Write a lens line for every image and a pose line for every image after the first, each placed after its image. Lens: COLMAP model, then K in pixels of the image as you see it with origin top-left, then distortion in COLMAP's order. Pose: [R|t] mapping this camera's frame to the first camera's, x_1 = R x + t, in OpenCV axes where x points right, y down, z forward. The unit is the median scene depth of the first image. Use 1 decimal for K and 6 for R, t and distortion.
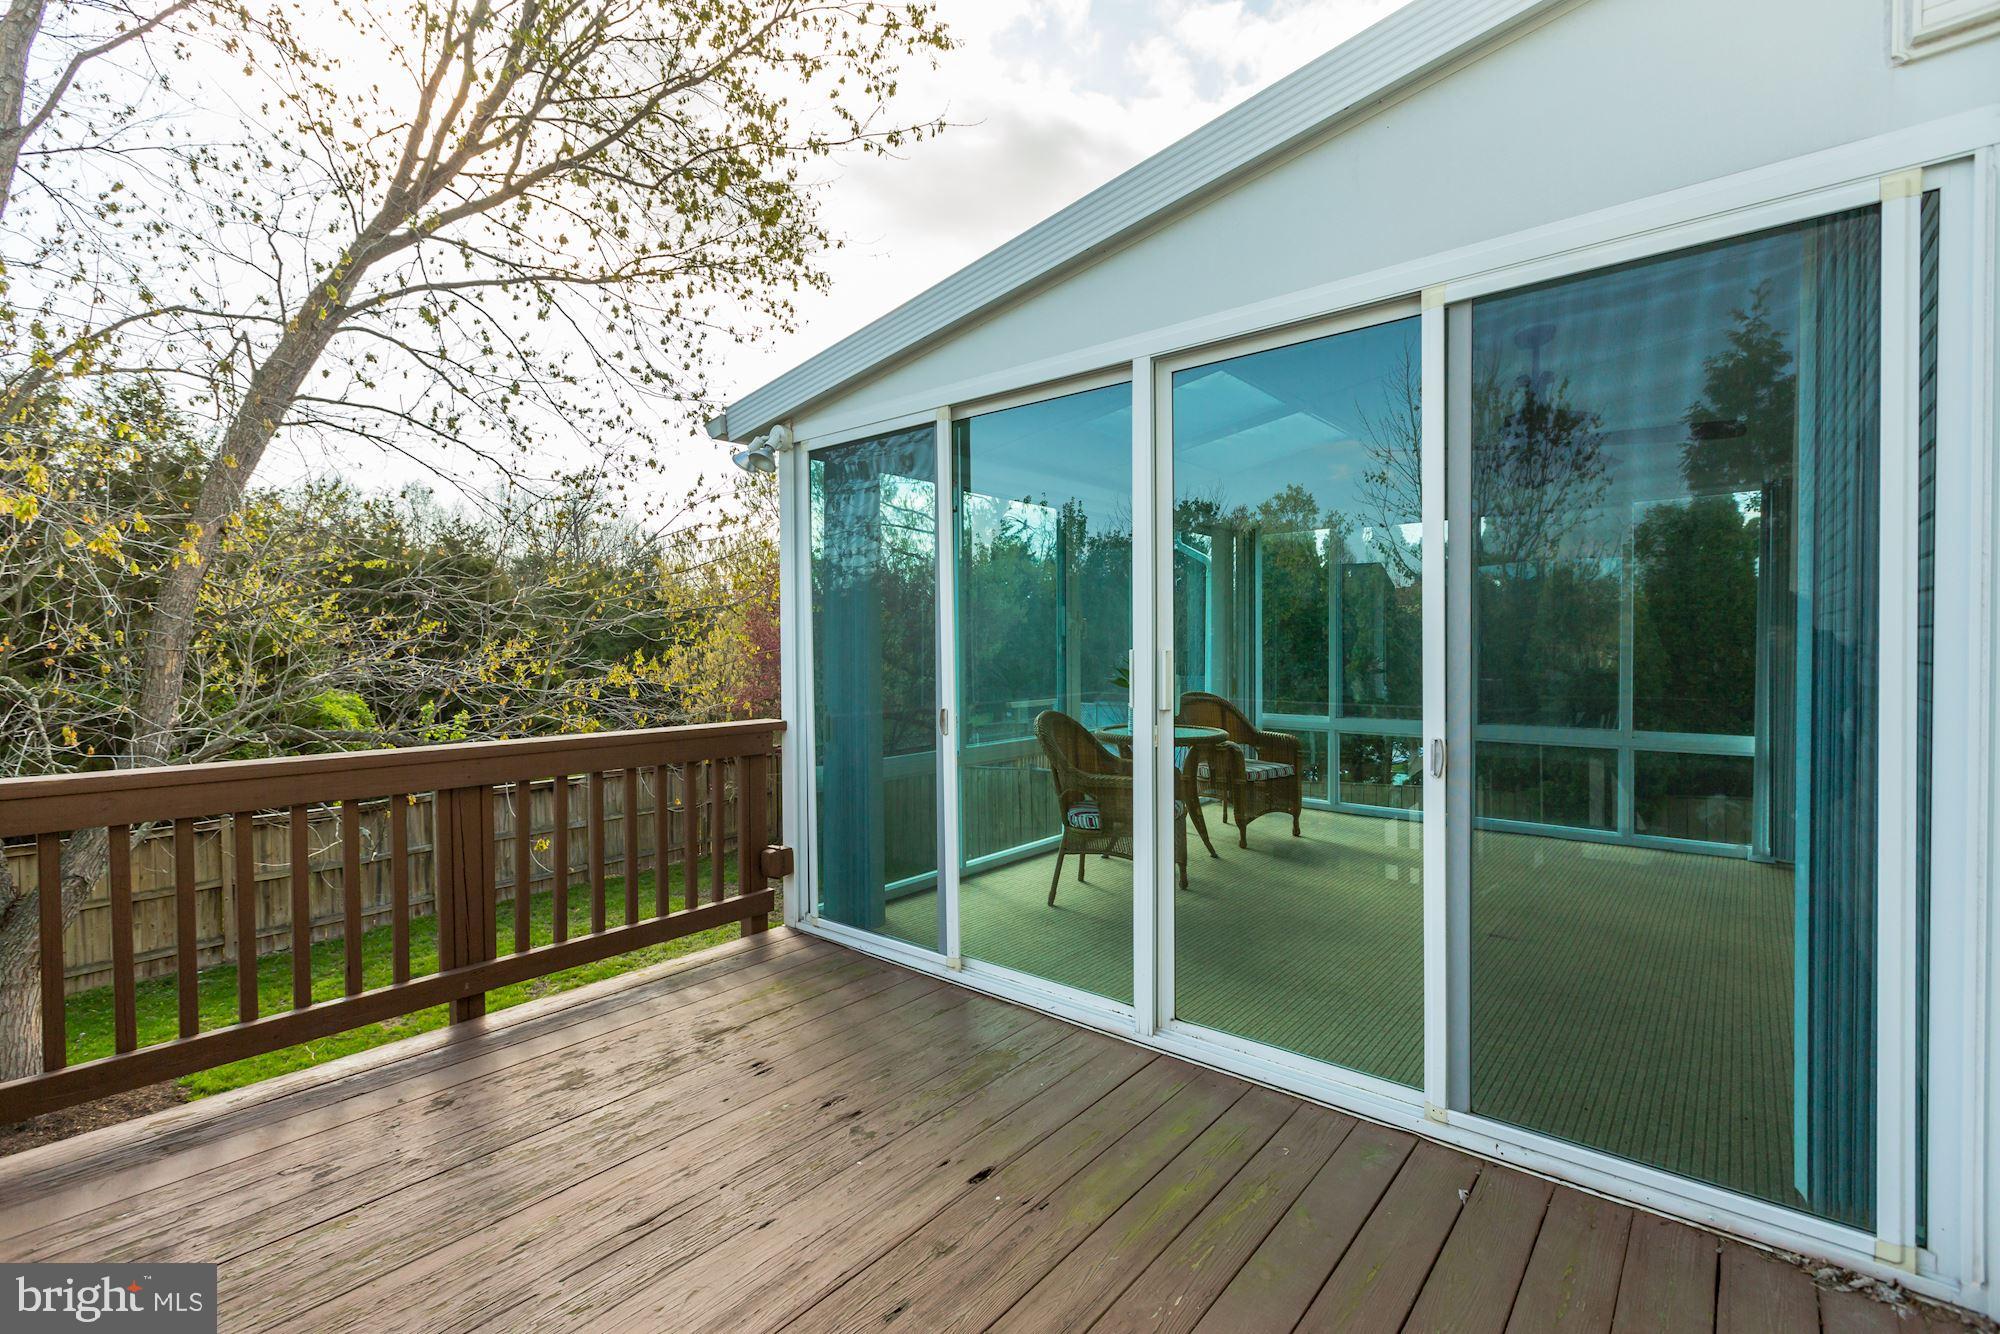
lens RADIAL K [[886.4, 0, 1000.0], [0, 886.4, 667.0], [0, 0, 1]] dist [0.017404, -0.000255]
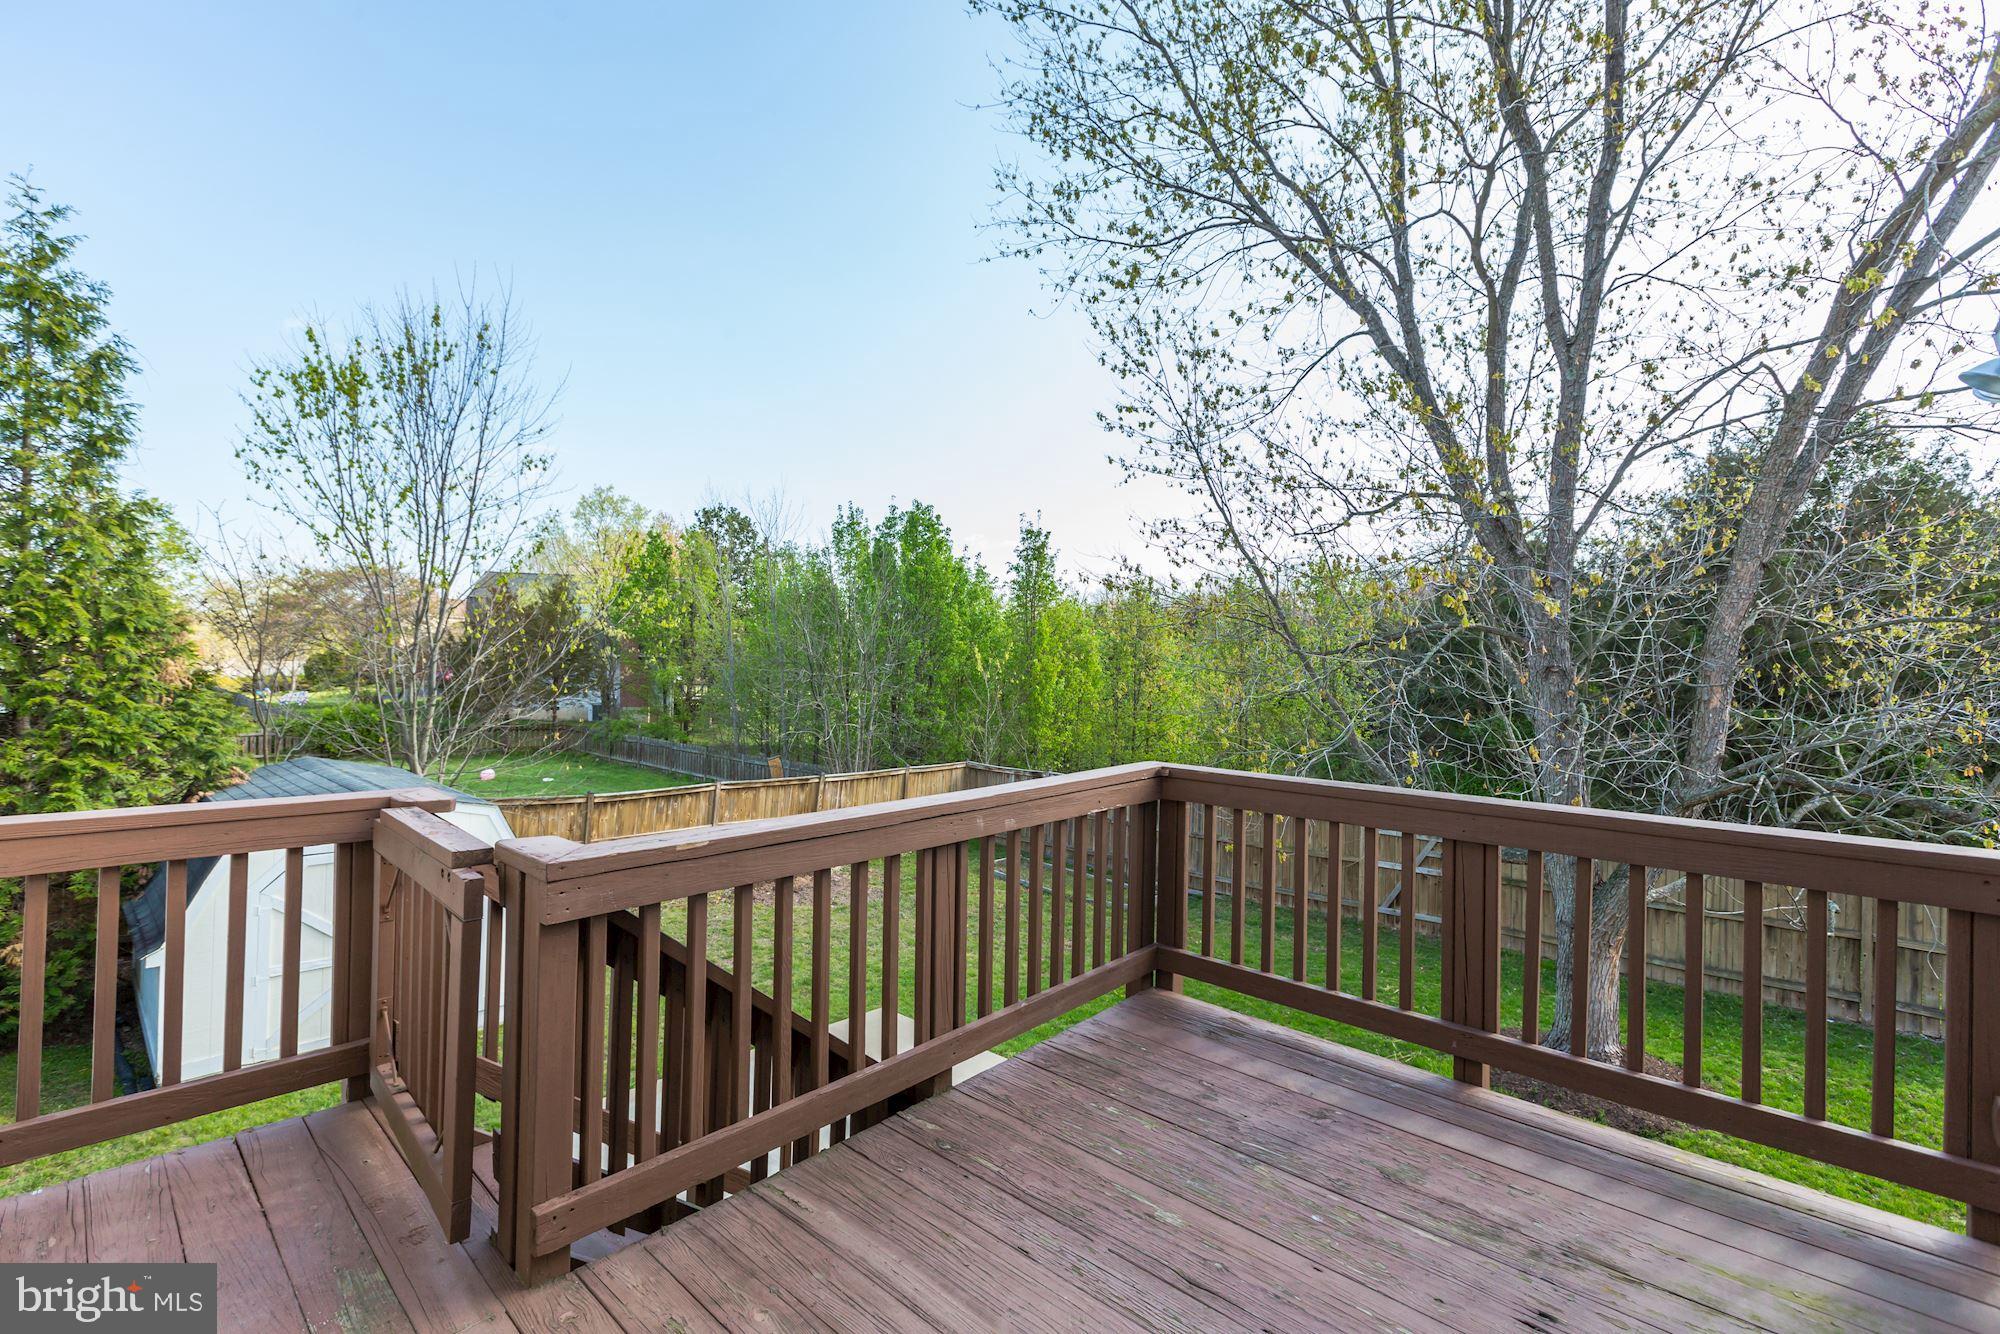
lens RADIAL K [[886.4, 0, 1000.0], [0, 886.4, 667.0], [0, 0, 1]] dist [0.017404, -0.000255]
pose [[-0.043501, 0.006269, -0.999034, 0.398652], [-0.038336, 0.999233, 0.007940, -0.044221], [0.998318, 0.038644, -0.043227, 0.524555]]
